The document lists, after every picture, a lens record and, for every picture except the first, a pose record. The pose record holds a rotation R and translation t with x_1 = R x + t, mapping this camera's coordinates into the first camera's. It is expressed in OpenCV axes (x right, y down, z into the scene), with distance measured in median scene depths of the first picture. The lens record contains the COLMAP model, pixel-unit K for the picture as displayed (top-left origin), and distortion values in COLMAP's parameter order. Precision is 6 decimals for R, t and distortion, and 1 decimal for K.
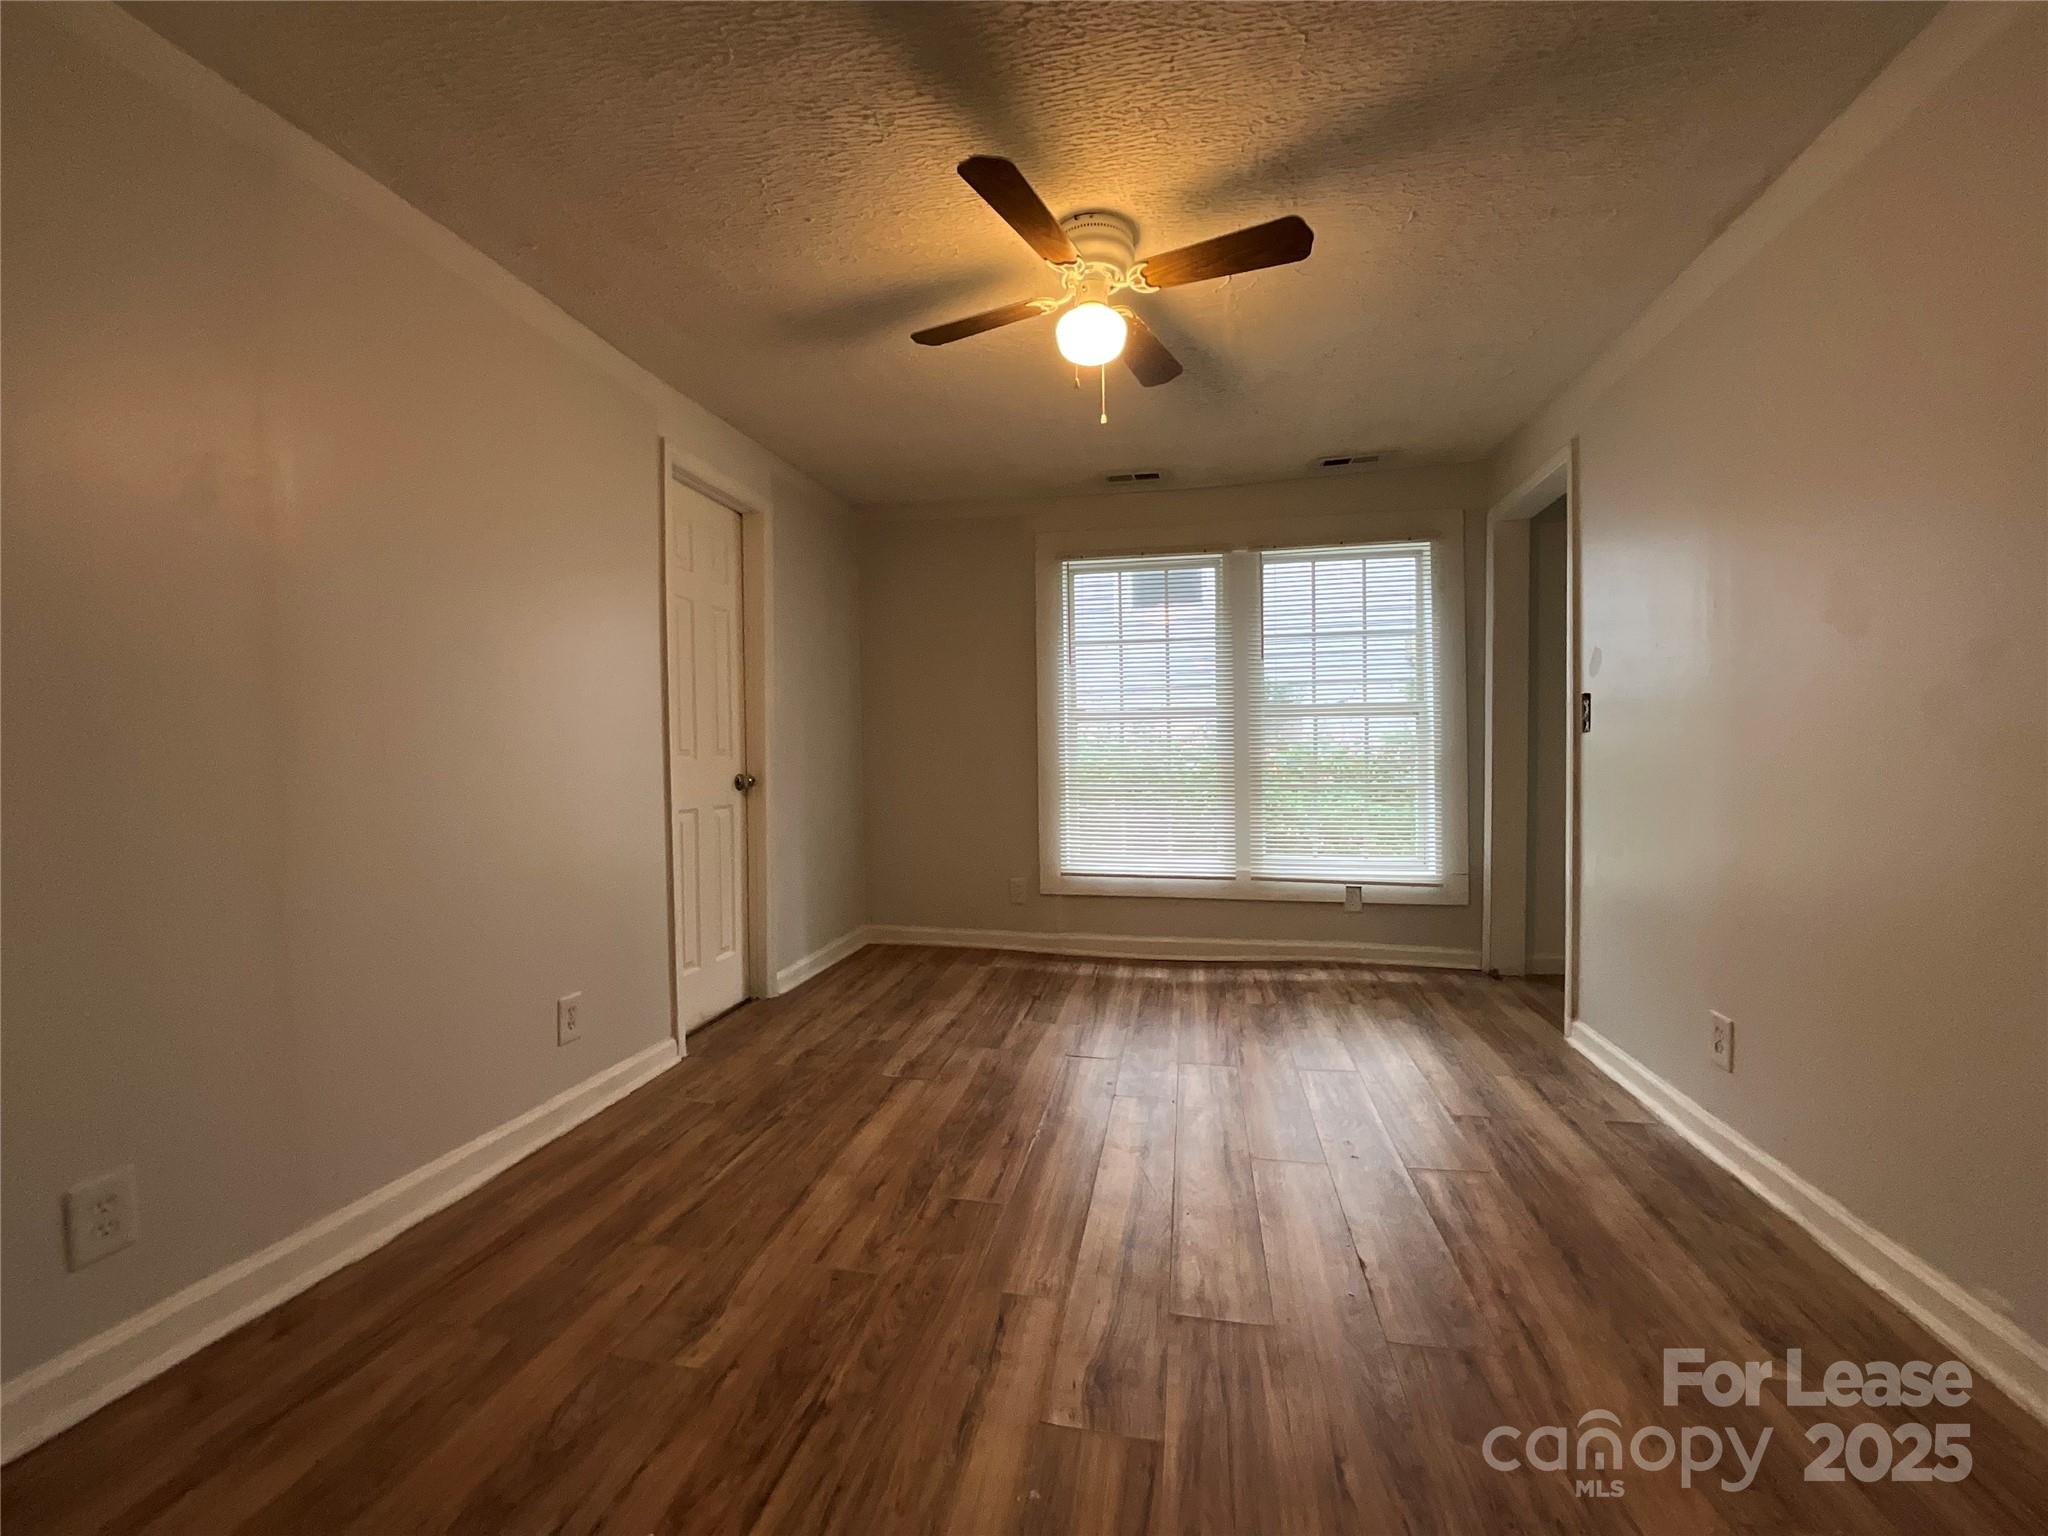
lens RADIAL K [[820.7, 0, 1027.6], [0, 820.7, 763.7], [0, 0, 1]] dist [-0.018503, -0.000114]
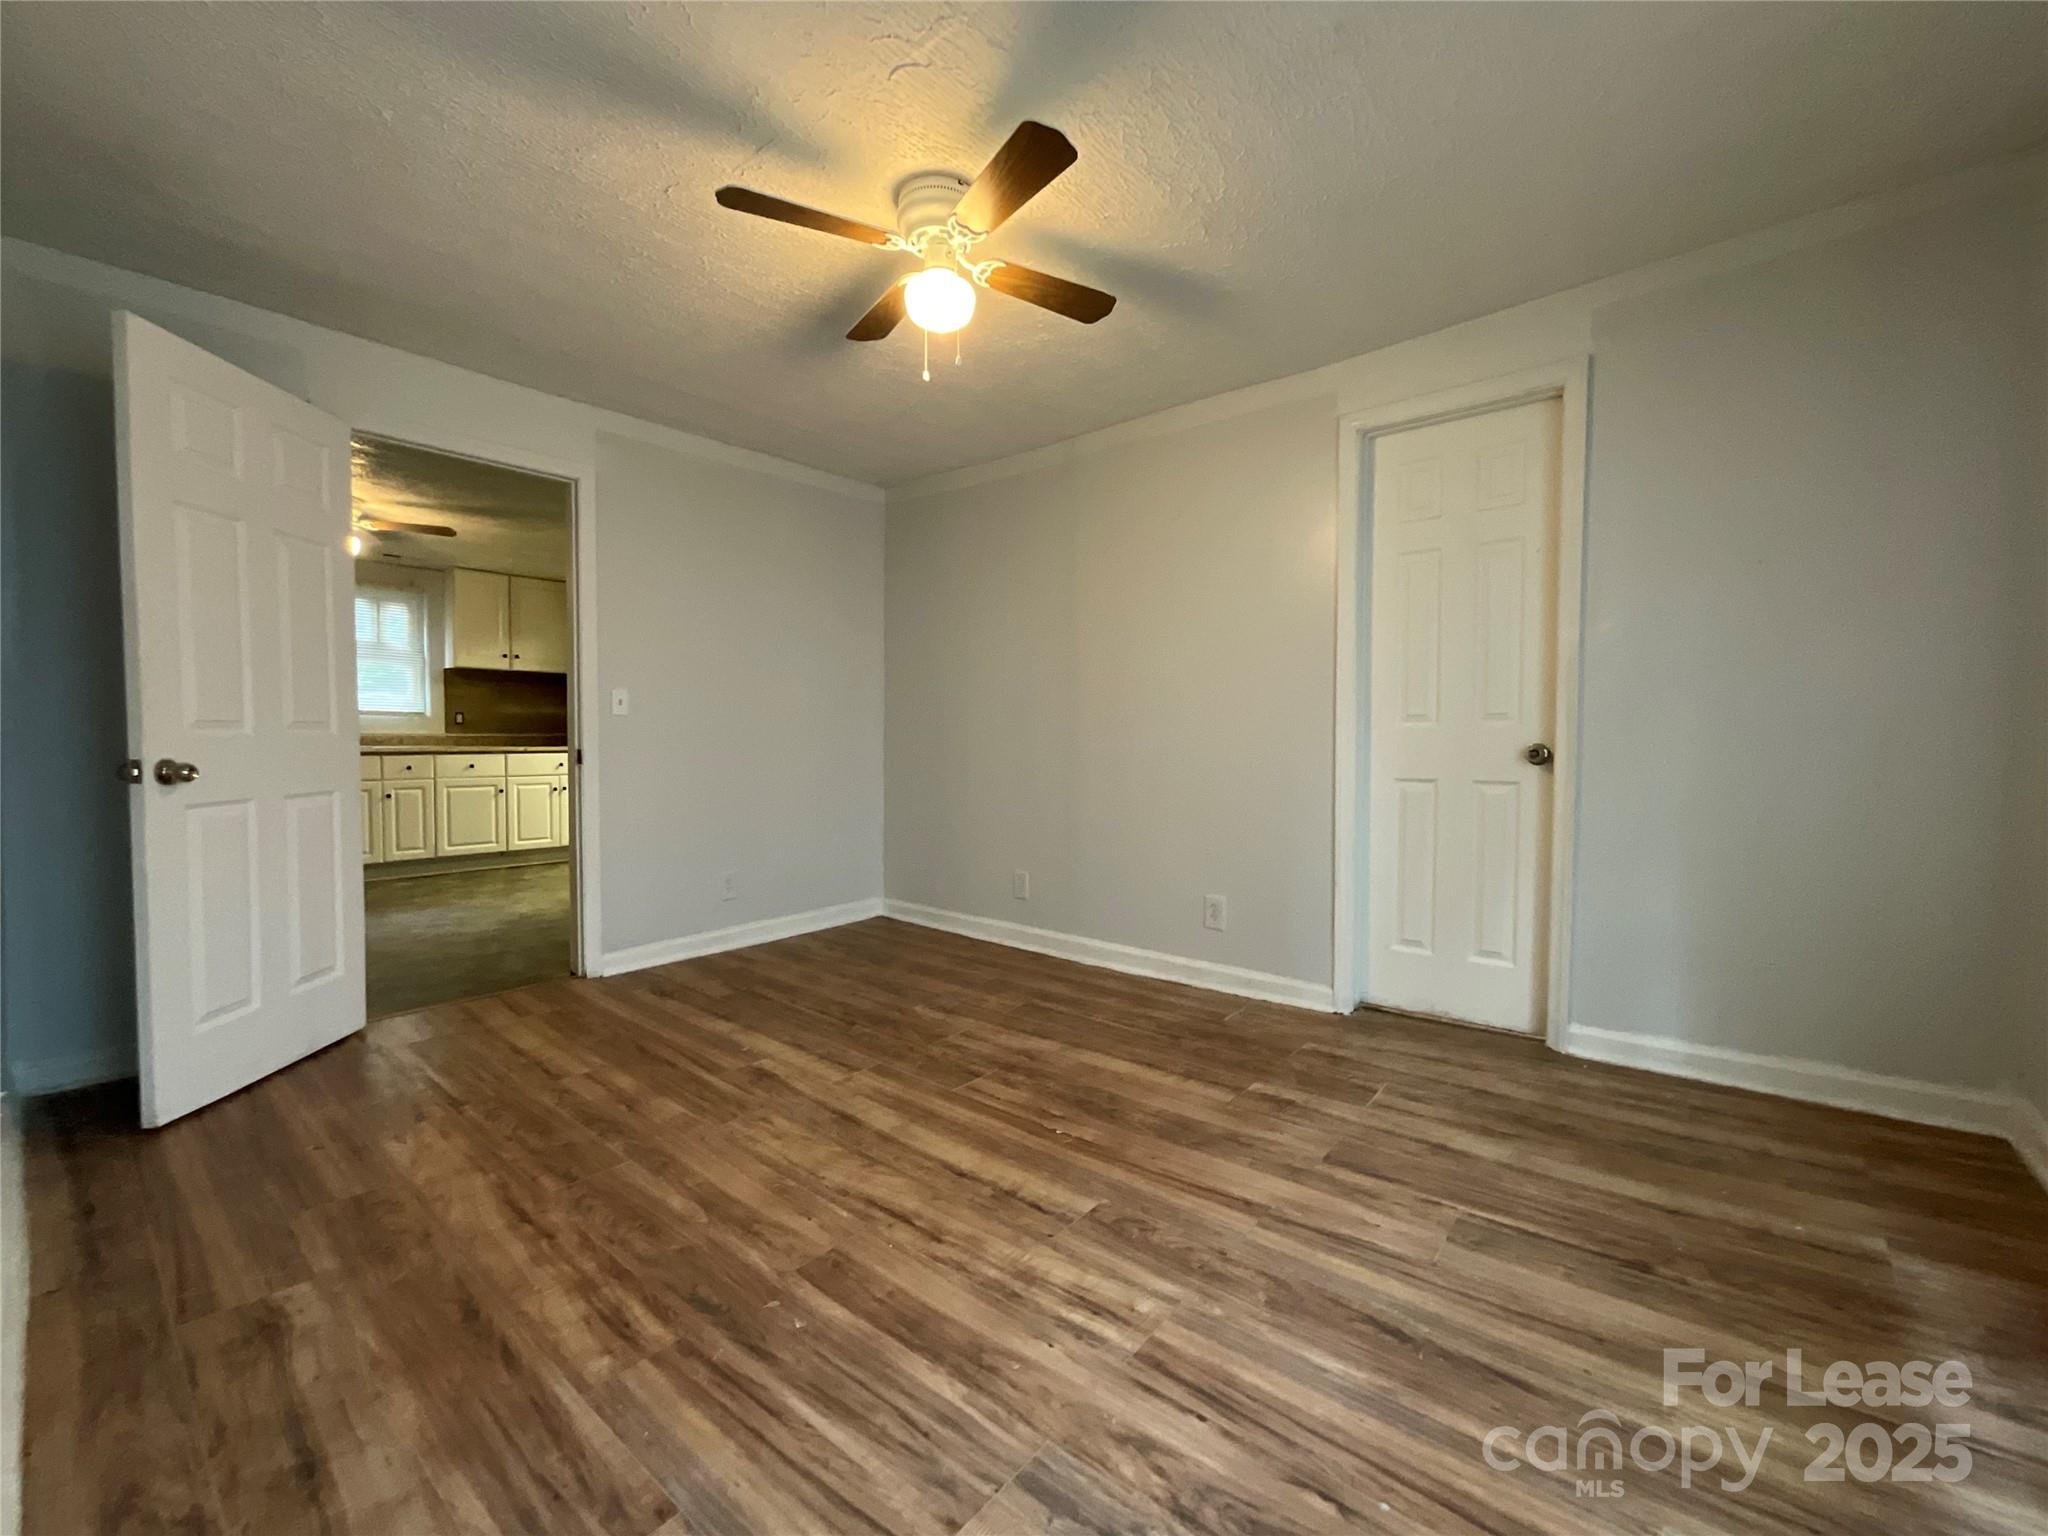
lens RADIAL K [[820.7, 0, 1027.6], [0, 820.7, 763.7], [0, 0, 1]] dist [-0.018503, -0.000114]
pose [[-0.469807, 0.041909, -0.881774, 0.711062], [-0.002384, 0.998809, 0.048742, -0.006062], [0.882766, 0.025001, -0.469147, 1.205989]]
